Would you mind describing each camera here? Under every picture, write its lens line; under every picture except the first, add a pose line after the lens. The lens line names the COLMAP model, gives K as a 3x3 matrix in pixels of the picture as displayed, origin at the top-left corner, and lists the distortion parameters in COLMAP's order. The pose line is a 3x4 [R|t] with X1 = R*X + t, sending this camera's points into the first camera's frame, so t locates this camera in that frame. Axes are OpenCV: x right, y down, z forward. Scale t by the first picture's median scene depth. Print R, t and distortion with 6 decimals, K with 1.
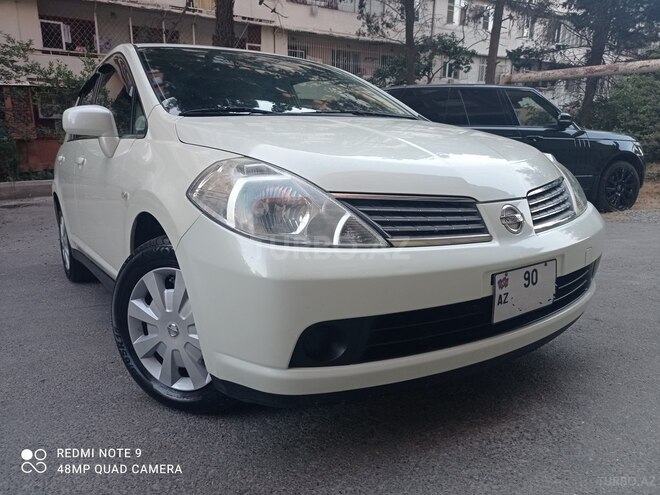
lens RADIAL K [[507.0, 0, 330.0], [0, 507.0, 247.5], [0, 0, 1]] dist [0.071878, -0.073883]
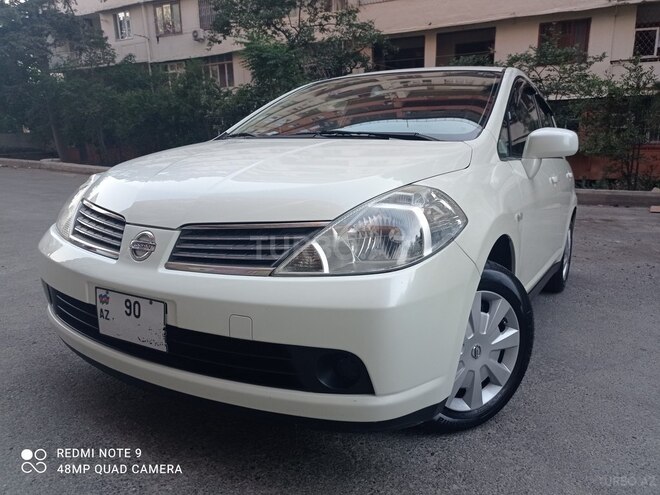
lens RADIAL K [[497.4, 0, 330.0], [0, 497.4, 247.5], [0, 0, 1]] dist [0.017875, -0.005879]
pose [[0.406433, 0.194893, -0.892653, 1.225857], [-0.200632, 0.972177, 0.120906, -0.216673], [0.891381, 0.129954, 0.434226, 0.819010]]
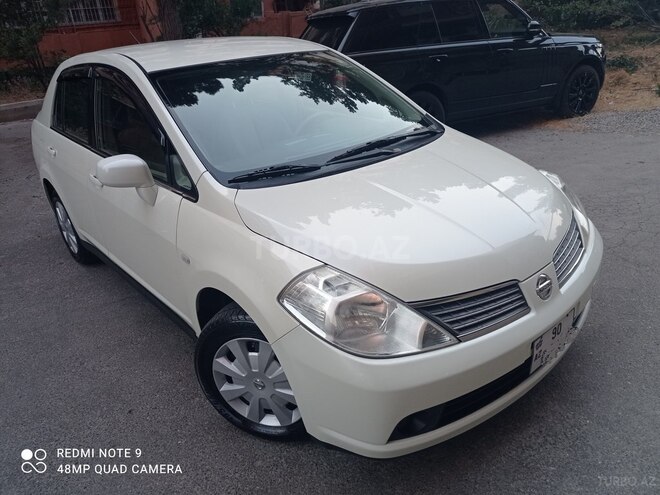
lens RADIAL K [[509.4, 0, 336.8], [0, 509.4, 253.0], [0, 0, 1]] dist [0.030547, -0.000033]
pose [[0.991509, -0.095637, 0.088108, -0.210258], [0.071304, 0.966475, 0.246660, -0.425298], [-0.108745, -0.238283, 0.965088, -0.094897]]
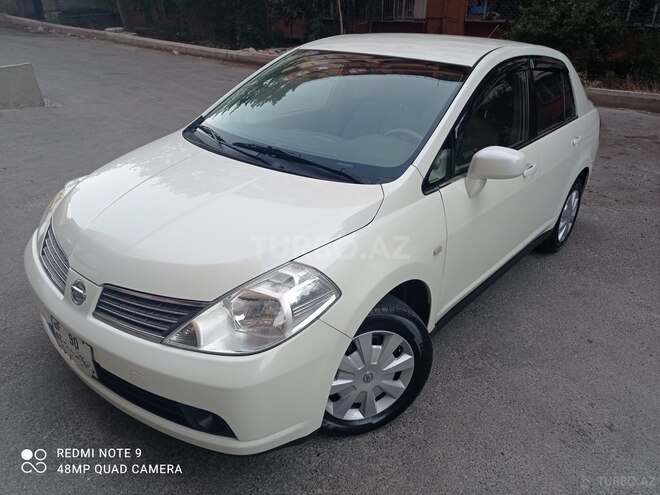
lens RADIAL K [[493.9, 0, 330.0], [0, 493.9, 247.5], [0, 0, 1]] dist [0.090042, -0.144444]
pose [[0.282777, 0.421172, -0.861772, 1.359016], [-0.223476, 0.902645, 0.367818, -0.652987], [0.932789, 0.088575, 0.349369, 1.024480]]
